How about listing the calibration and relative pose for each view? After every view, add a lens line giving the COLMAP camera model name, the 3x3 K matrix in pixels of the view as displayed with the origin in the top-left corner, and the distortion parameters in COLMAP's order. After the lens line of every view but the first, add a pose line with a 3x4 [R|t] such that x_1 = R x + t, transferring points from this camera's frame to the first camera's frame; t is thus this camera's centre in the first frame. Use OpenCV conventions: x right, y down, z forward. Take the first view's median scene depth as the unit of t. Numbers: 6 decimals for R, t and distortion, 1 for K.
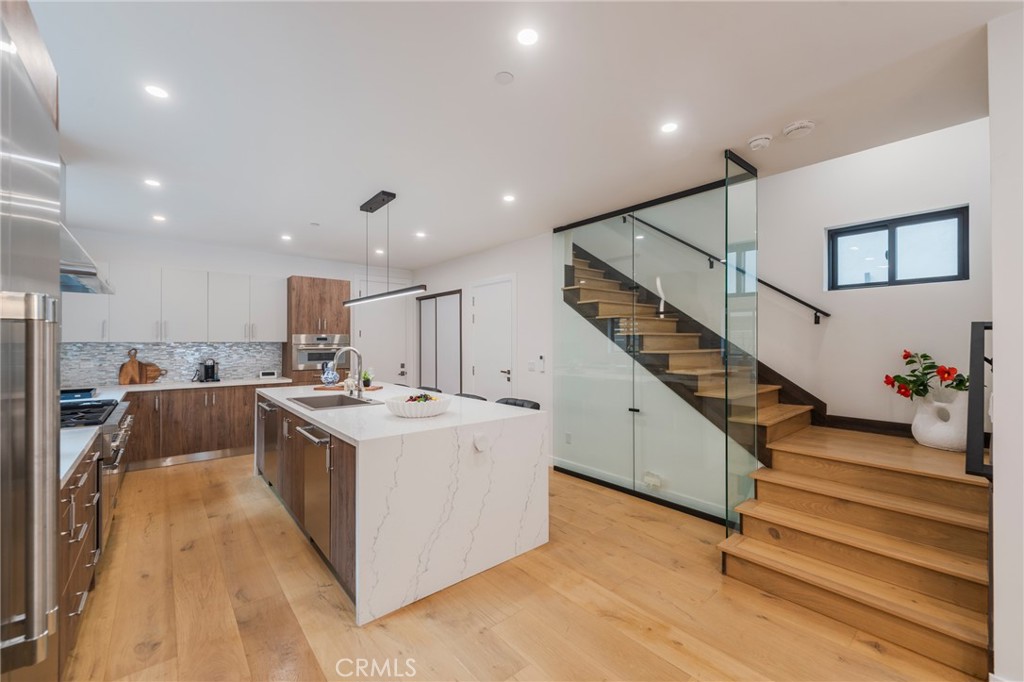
lens RADIAL K [[416.3, 0, 510.3], [0, 416.3, 339.3], [0, 0, 1]] dist [-0.000140, 0.000221]
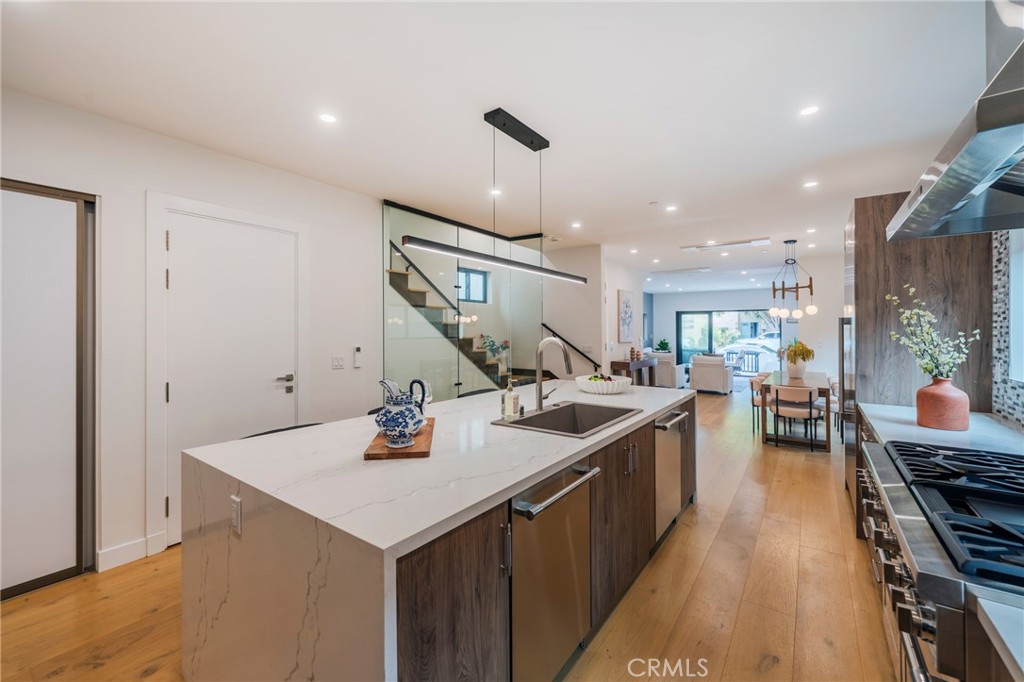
lens RADIAL K [[414.4, 0, 512.1], [0, 414.4, 326.8], [0, 0, 1]] dist [0.000585, 0.000046]
pose [[-0.235128, 0.010720, 0.971905, -0.998031], [-0.002791, 0.999928, -0.011705, 0.010428], [-0.971960, -0.005465, -0.235081, 1.174331]]
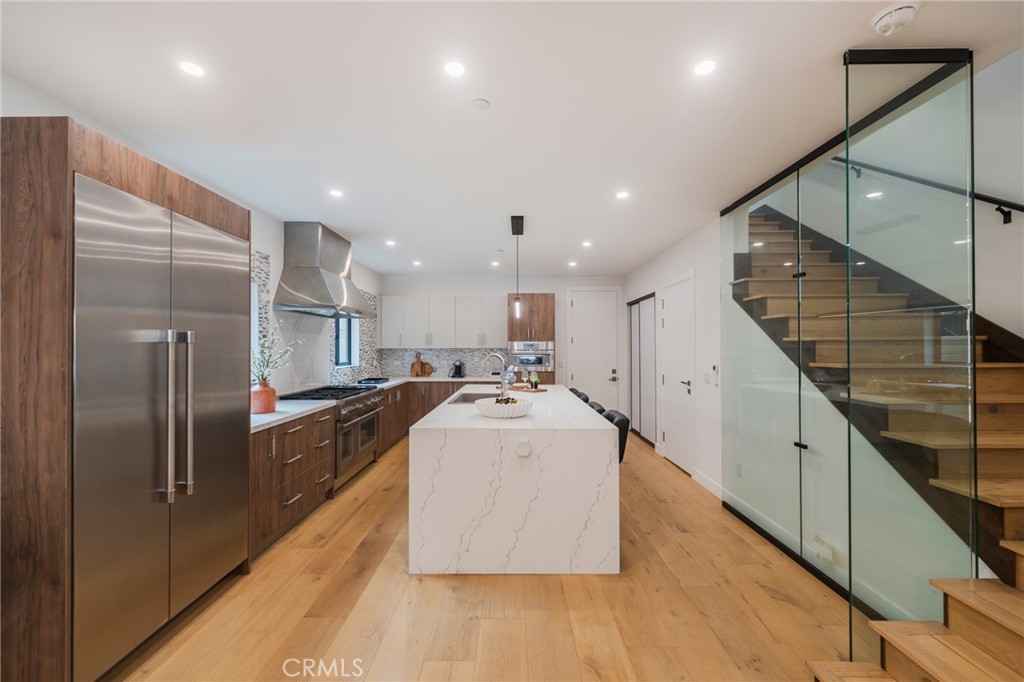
lens RADIAL K [[416.3, 0, 510.3], [0, 416.3, 339.3], [0, 0, 1]] dist [-0.000140, 0.000221]
pose [[0.756750, -0.011580, -0.653601, 0.407564], [0.005040, 0.999917, -0.011881, -0.006872], [0.653684, 0.005697, 0.756746, 0.133951]]
